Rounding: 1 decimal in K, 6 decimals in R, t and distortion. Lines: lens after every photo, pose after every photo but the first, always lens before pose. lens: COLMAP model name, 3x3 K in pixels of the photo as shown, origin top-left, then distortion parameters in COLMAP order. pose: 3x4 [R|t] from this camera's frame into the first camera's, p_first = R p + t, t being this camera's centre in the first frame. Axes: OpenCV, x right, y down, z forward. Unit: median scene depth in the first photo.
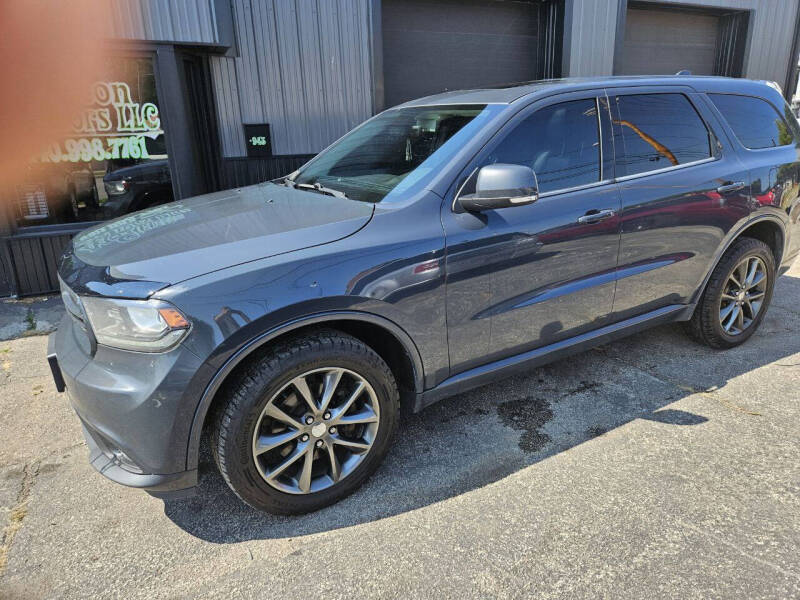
lens RADIAL K [[546.6, 0, 402.4], [0, 546.6, 284.8], [0, 0, 1]] dist [0.058030, -0.051180]
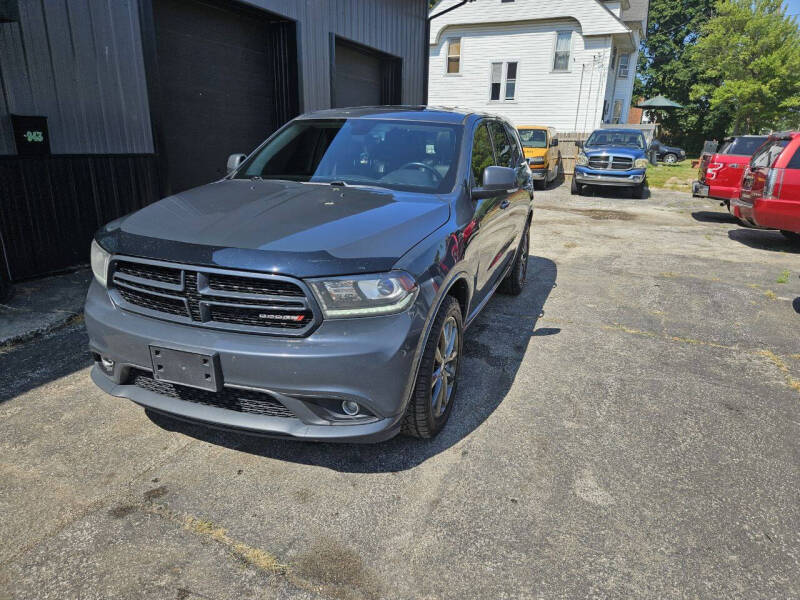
lens RADIAL K [[546.6, 0, 404.4], [0, 546.6, 302.7], [0, 0, 1]] dist [0.058030, -0.051180]
pose [[0.766412, -0.131293, 0.628789, -0.825040], [0.127029, 0.990535, 0.051996, 0.026337], [-0.629664, 0.040024, 0.775836, 0.031483]]
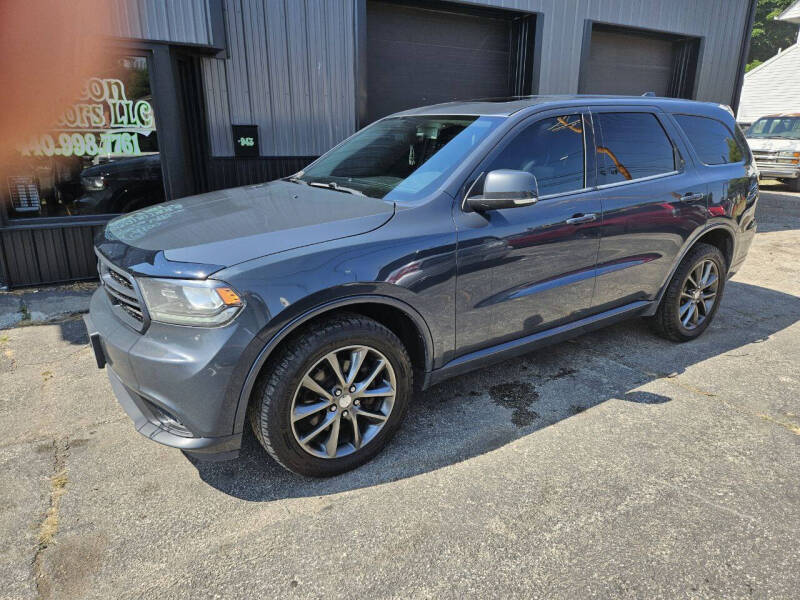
lens RADIAL K [[546.6, 0, 400.8], [0, 546.6, 291.8], [0, 0, 1]] dist [0.058030, -0.051180]
pose [[0.996881, 0.015104, 0.077463, -0.103801], [-0.015153, 0.999885, 0.000042, 0.030945], [-0.077454, -0.001216, 0.996995, -0.101734]]
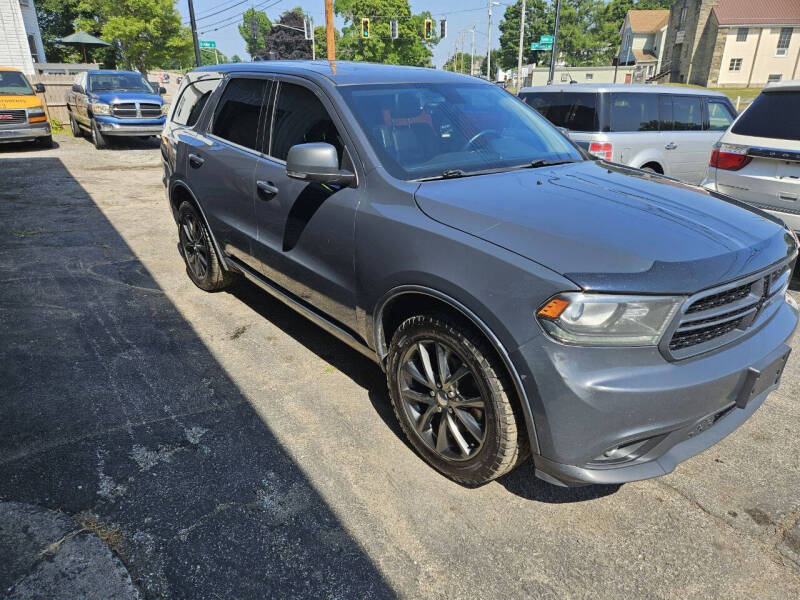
lens RADIAL K [[546.6, 0, 400.0], [0, 546.6, 299.7], [0, 0, 1]] dist [0.058030, -0.051180]
pose [[-0.136994, -0.327547, 0.934851, -1.198889], [0.277076, 0.893406, 0.353629, -0.396661], [-0.951032, 0.307470, -0.031636, 1.394764]]
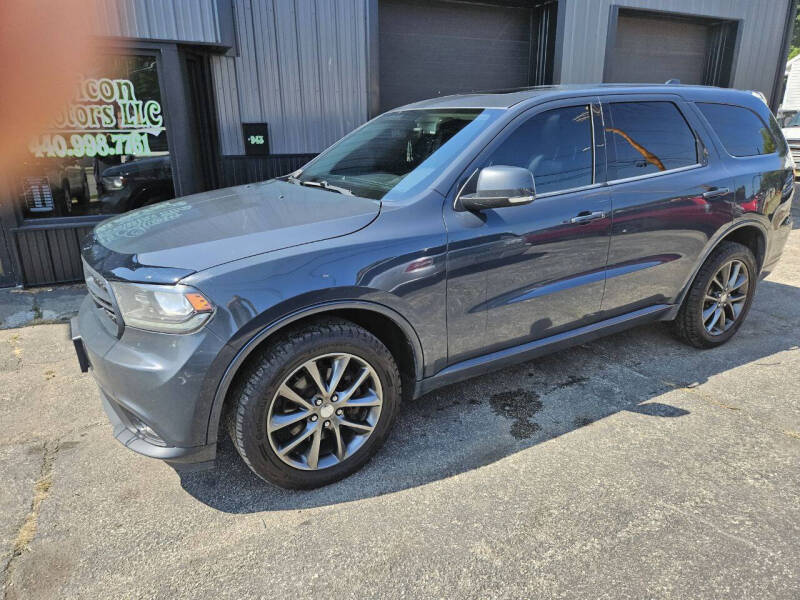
lens RADIAL K [[546.6, 0, 386.2], [0, 546.6, 292.6], [0, 0, 1]] dist [0.058030, -0.051180]
pose [[0.999817, 0.019082, 0.001482, -0.033712], [-0.019097, 0.999764, 0.010382, 0.015438], [-0.001284, -0.010408, 0.999945, -0.055794]]
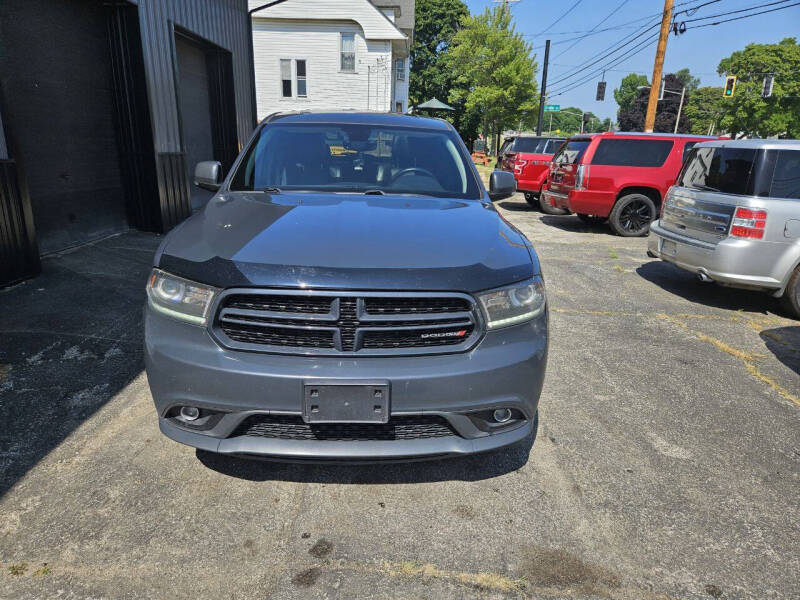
lens RADIAL K [[546.6, 0, 395.7], [0, 546.6, 296.4], [0, 0, 1]] dist [0.058030, -0.051180]
pose [[0.466216, -0.195586, 0.862780, -1.168865], [0.201833, 0.973050, 0.111519, -0.092303], [-0.861339, 0.122146, 0.493128, 0.450633]]
